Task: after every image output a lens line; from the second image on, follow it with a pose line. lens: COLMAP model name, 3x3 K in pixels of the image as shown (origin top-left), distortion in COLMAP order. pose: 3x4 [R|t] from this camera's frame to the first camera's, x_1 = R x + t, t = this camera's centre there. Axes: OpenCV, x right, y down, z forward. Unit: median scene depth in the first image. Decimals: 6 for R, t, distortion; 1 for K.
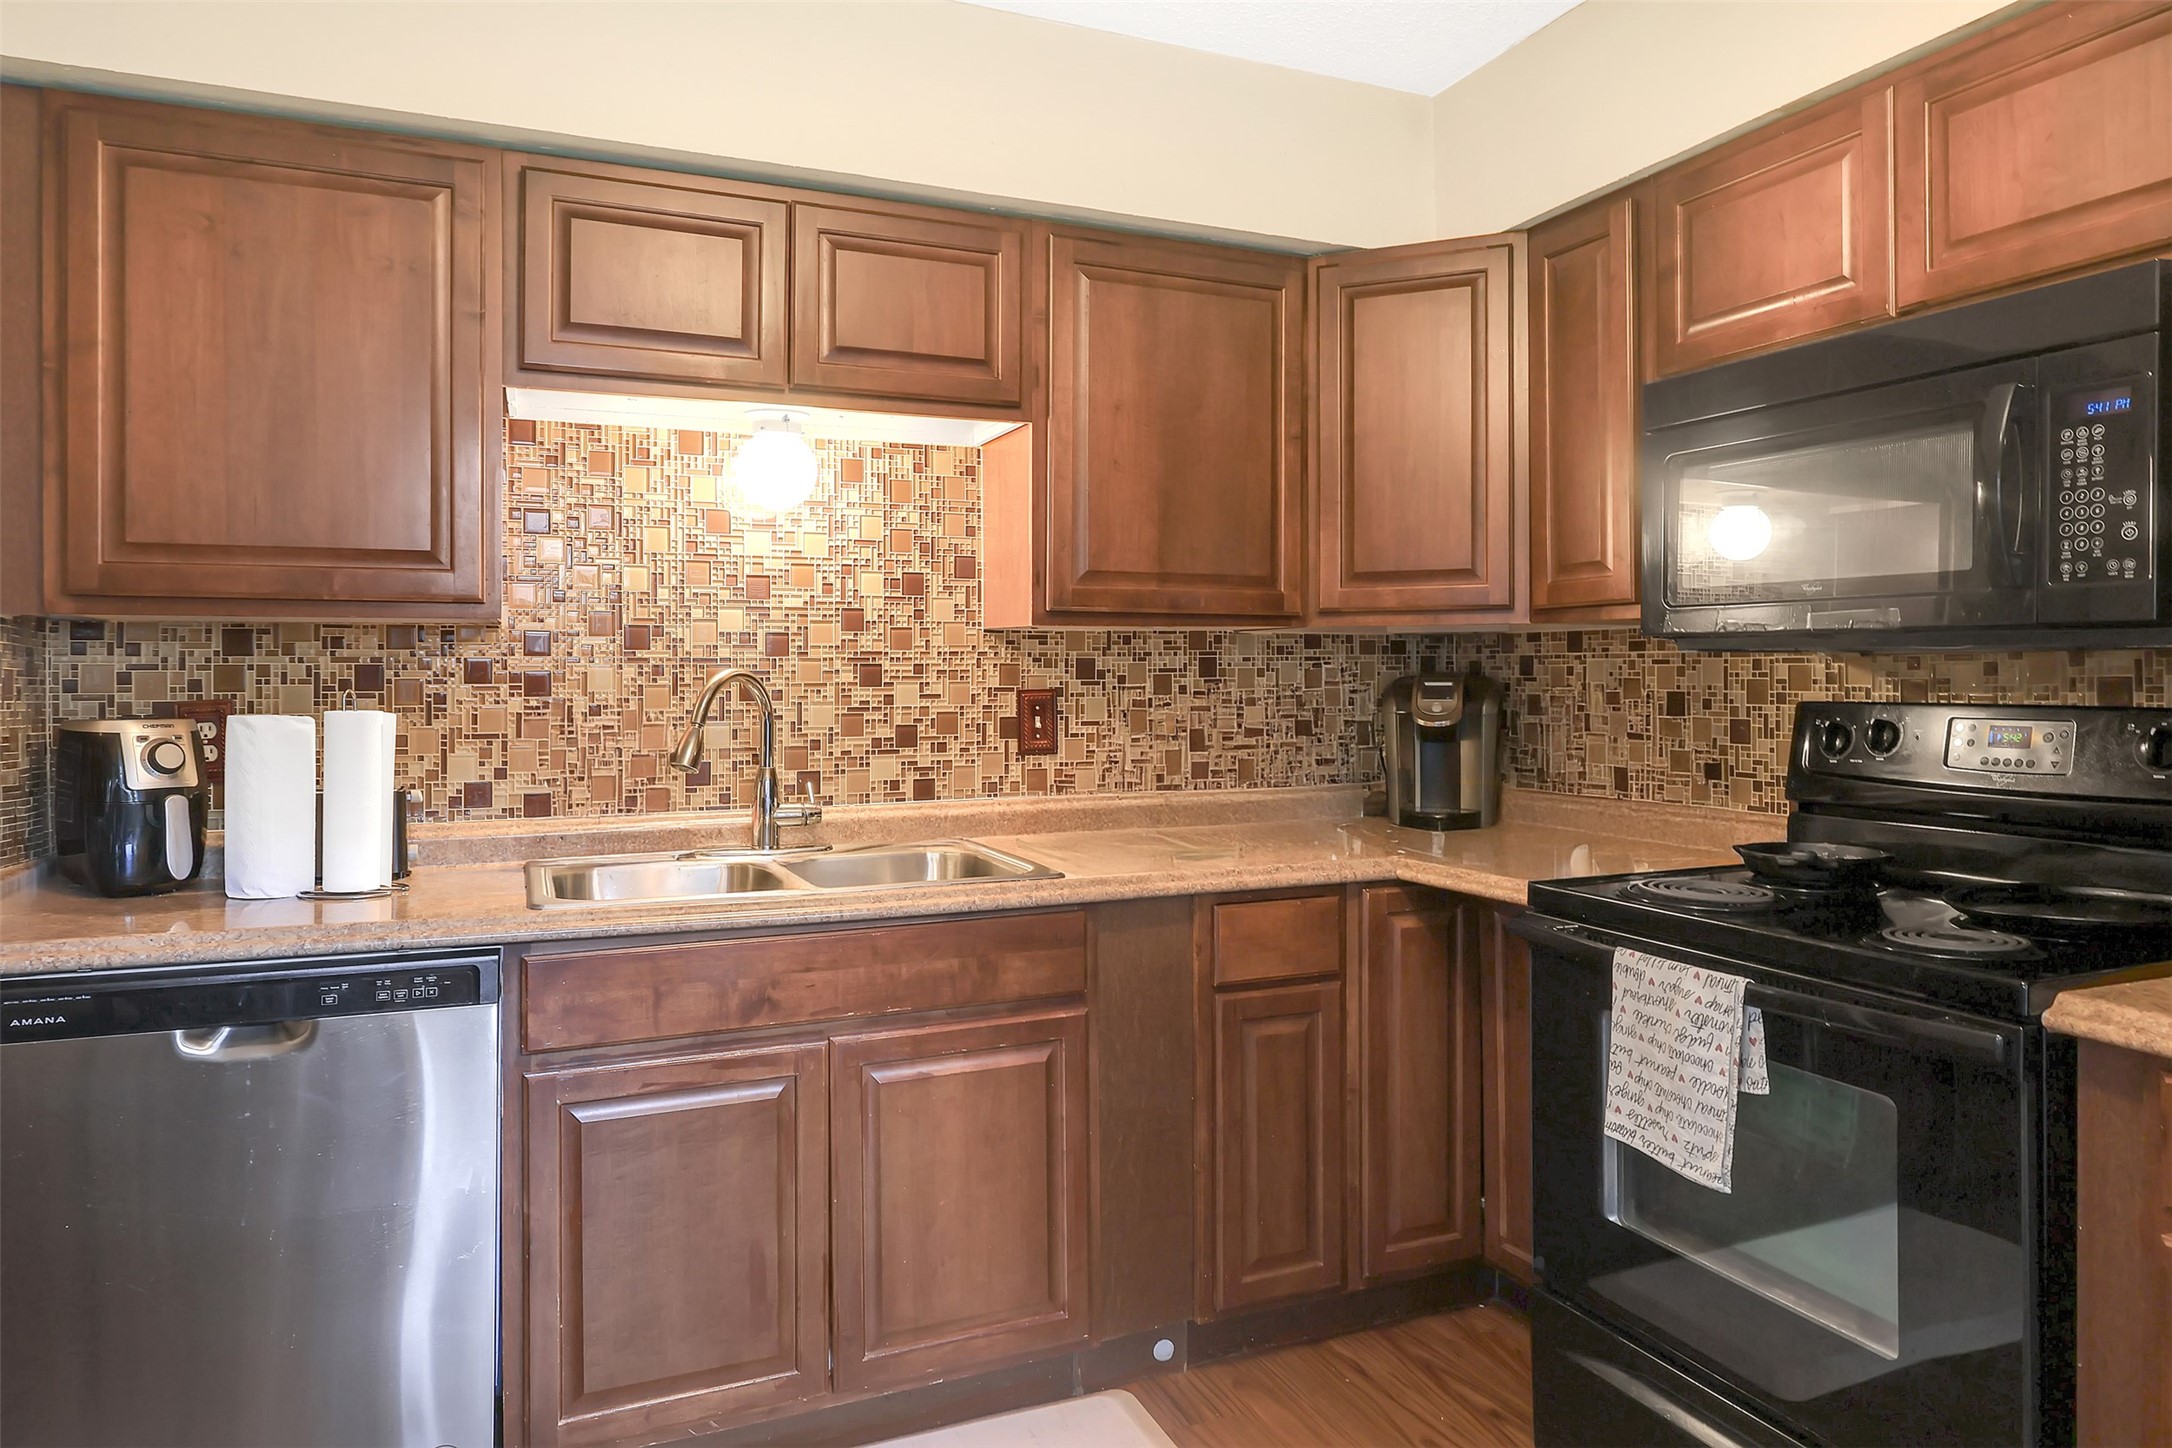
lens RADIAL K [[1343.6, 0, 1085.6], [0, 1343.6, 651.3], [0, 0, 1]] dist [0.000816, 0.000334]
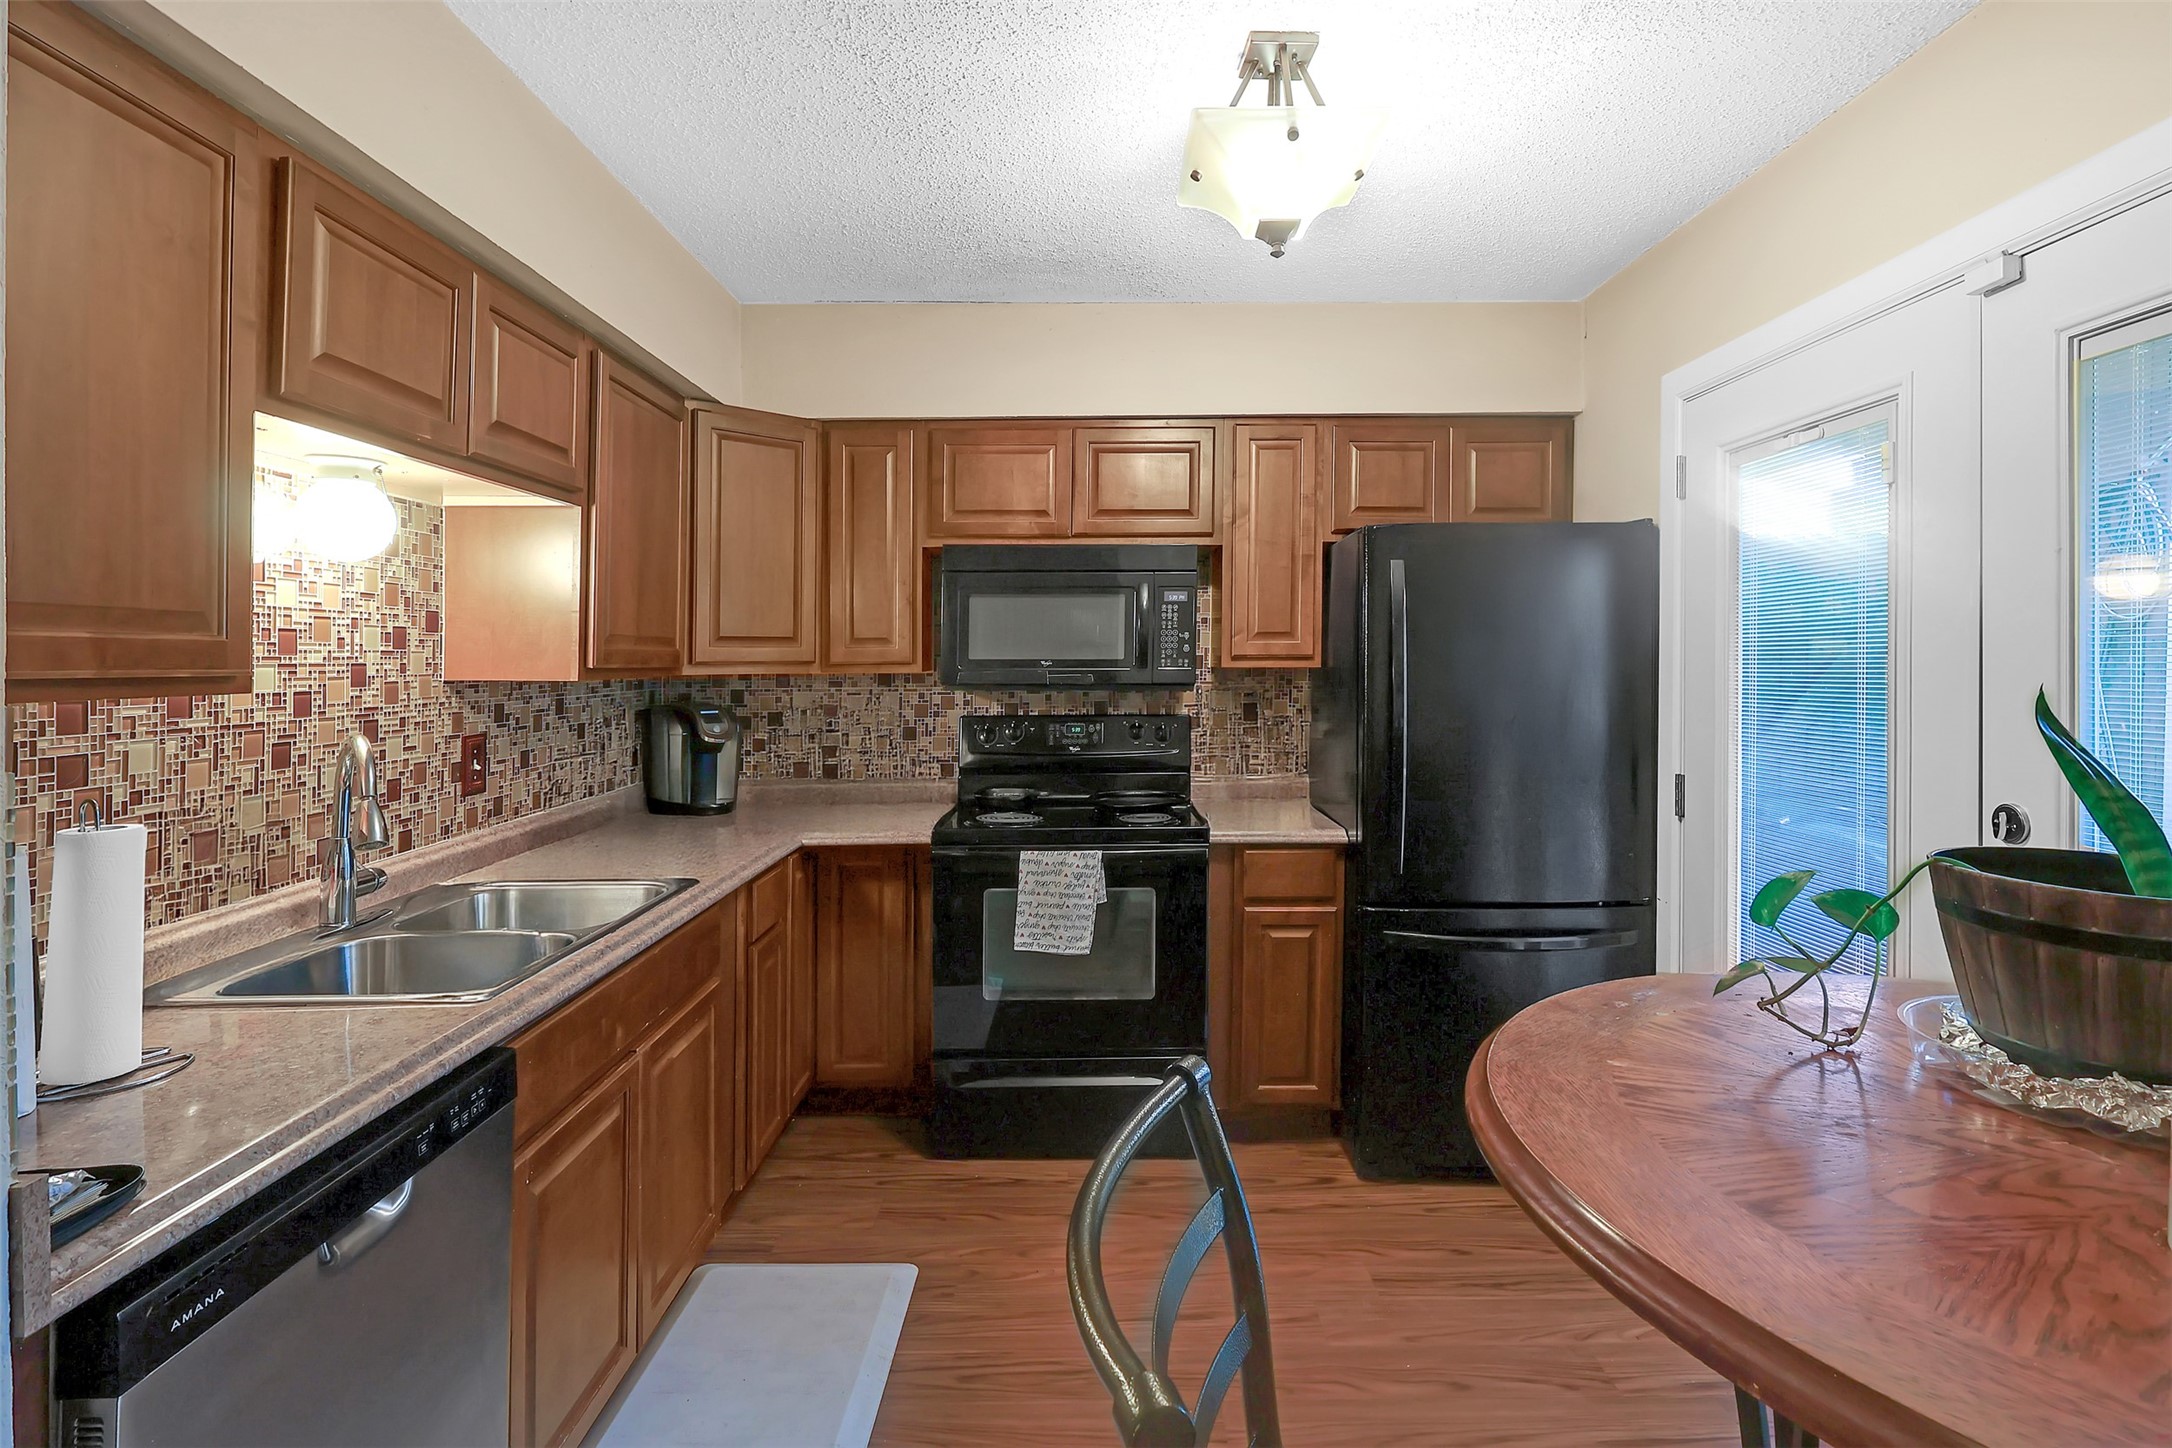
lens RADIAL K [[1065.5, 0, 1090.0], [0, 1065.5, 664.8], [0, 0, 1]] dist [-0.000458, -0.000676]
pose [[0.390302, -0.003843, 0.920679, -0.687280], [-0.008826, 0.999930, 0.007915, -0.042612], [-0.920645, -0.011215, 0.390241, 0.223303]]
